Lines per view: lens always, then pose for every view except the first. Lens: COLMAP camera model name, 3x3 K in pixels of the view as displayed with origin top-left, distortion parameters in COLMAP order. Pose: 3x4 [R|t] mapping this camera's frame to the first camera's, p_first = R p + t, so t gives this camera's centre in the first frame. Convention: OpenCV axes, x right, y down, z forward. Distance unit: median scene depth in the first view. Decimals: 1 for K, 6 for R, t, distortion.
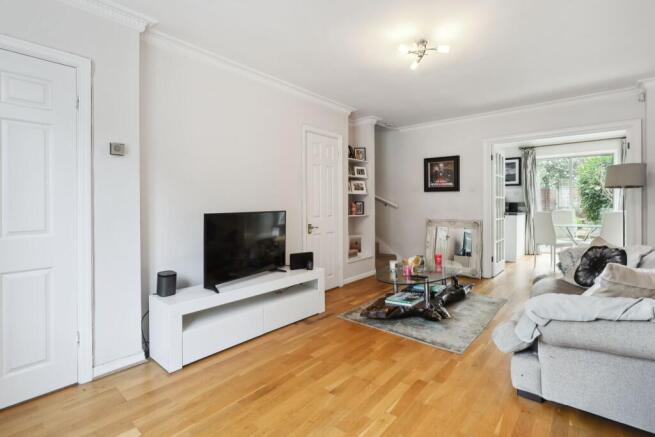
lens RADIAL K [[315.9, 0, 326.7], [0, 315.9, 204.8], [0, 0, 1]] dist [-0.000587, -0.000303]
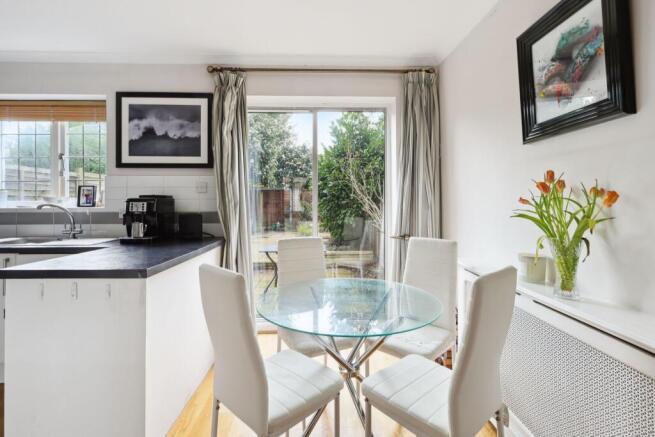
lens RADIAL K [[315.9, 0, 326.7], [0, 315.9, 204.8], [0, 0, 1]] dist [-0.000587, -0.000303]
pose [[0.737101, -0.001919, 0.675780, 0.458034], [0.004796, 0.999986, -0.002392, -0.014972], [-0.675766, 0.005004, 0.737099, 0.624264]]
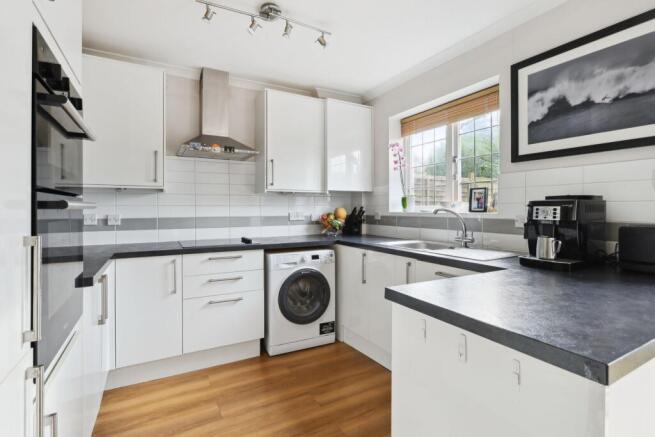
lens RADIAL K [[315.9, 0, 326.7], [0, 315.9, 204.8], [0, 0, 1]] dist [-0.000587, -0.000303]
pose [[0.938539, -0.000793, -0.345172, 0.467628], [-0.005791, 0.999820, -0.018042, -0.015580], [0.345124, 0.018932, 0.938366, 0.739109]]
